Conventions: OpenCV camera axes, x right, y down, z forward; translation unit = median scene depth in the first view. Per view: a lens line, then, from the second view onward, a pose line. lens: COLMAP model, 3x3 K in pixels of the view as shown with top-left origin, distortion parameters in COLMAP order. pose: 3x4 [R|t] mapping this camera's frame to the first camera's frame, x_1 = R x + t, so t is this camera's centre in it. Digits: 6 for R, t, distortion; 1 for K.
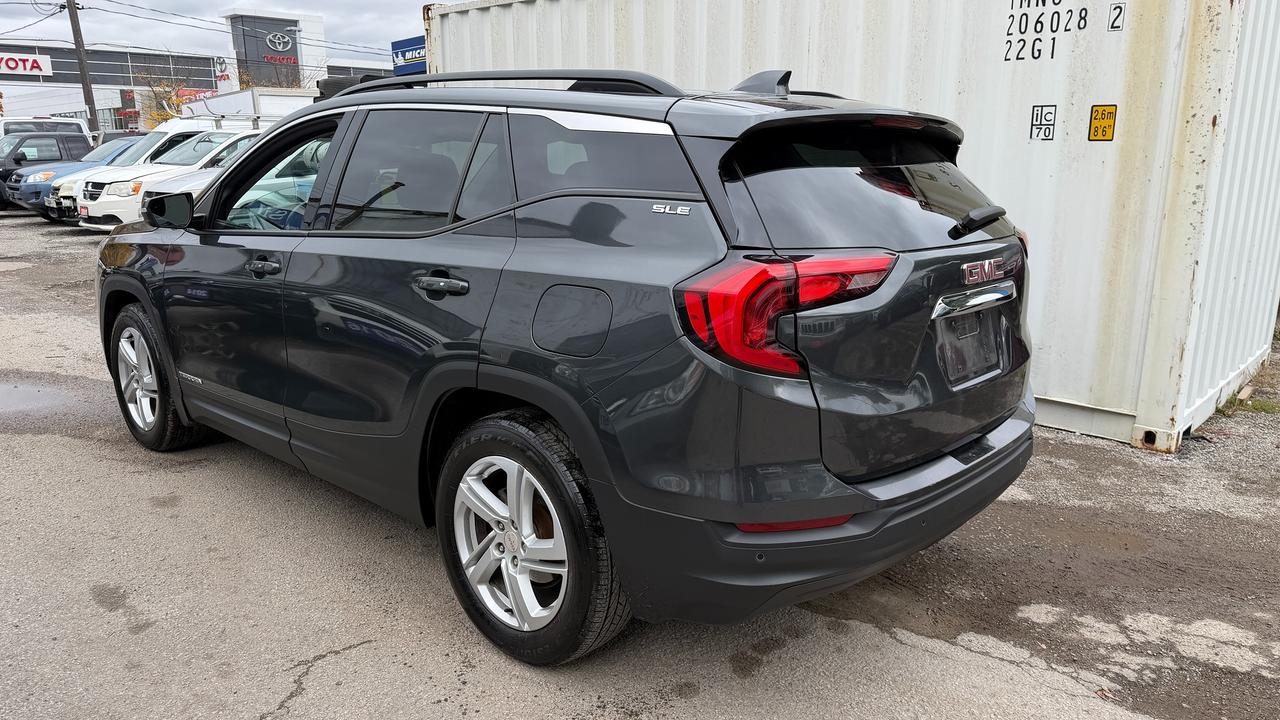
lens RADIAL K [[905.6, 0, 644.4], [0, 905.6, 364.6], [0, 0, 1]] dist [0.036723, -0.039344]
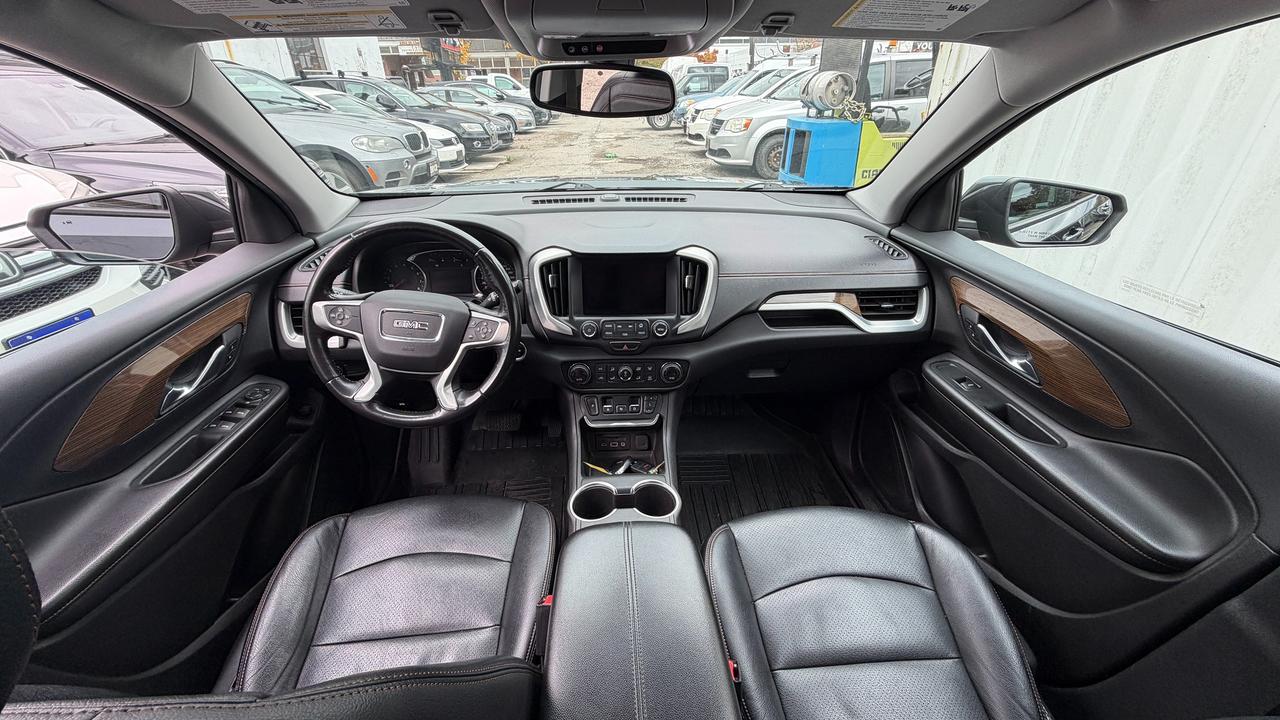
lens RADIAL K [[509.3, 0, 635.3], [0, 509.3, 360.3], [0, 0, 1]] dist [0.000797, -0.000800]
pose [[0.721554, 0.323150, -0.612319, -0.040801], [-0.150511, 0.936457, 0.316852, -0.066363], [0.675801, -0.136466, 0.724341, 0.287478]]
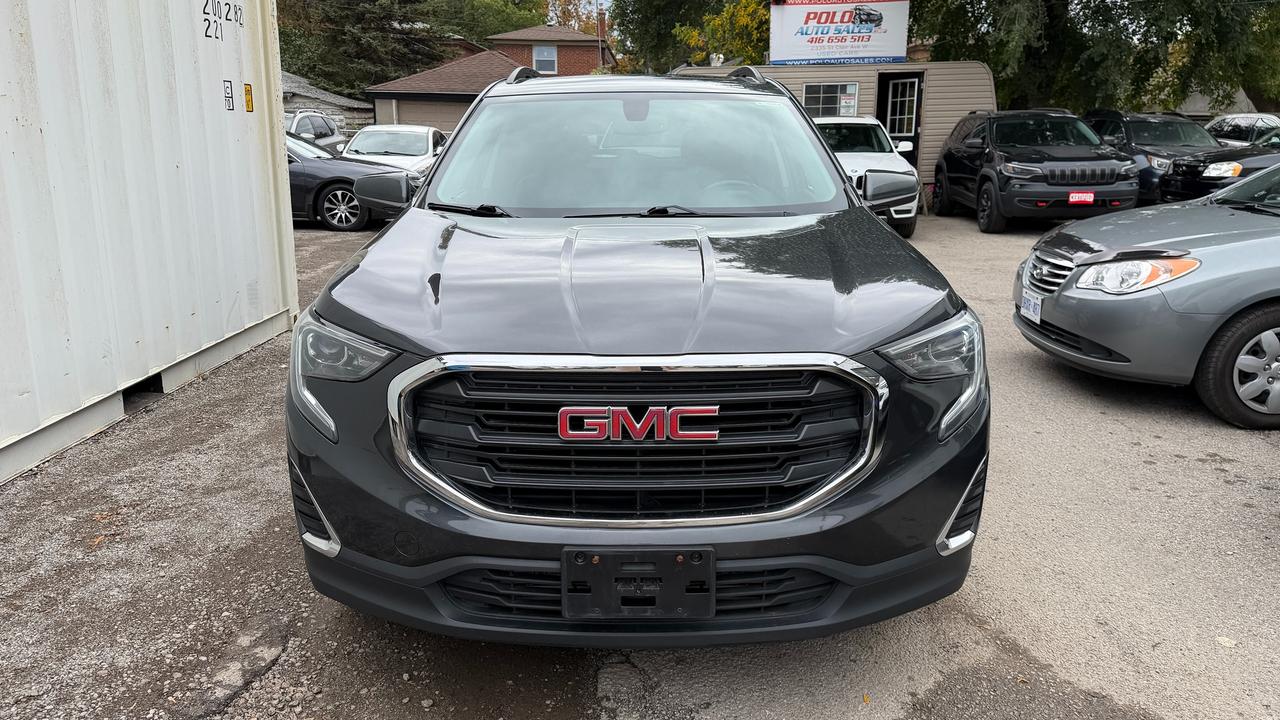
lens RADIAL K [[905.6, 0, 633.4], [0, 905.6, 367.3], [0, 0, 1]] dist [0.036723, -0.039344]
pose [[-0.669384, -0.194962, 0.716879, -0.308567], [0.165087, 0.901790, 0.399400, -0.122629], [-0.724342, 0.385699, -0.571458, 0.527677]]
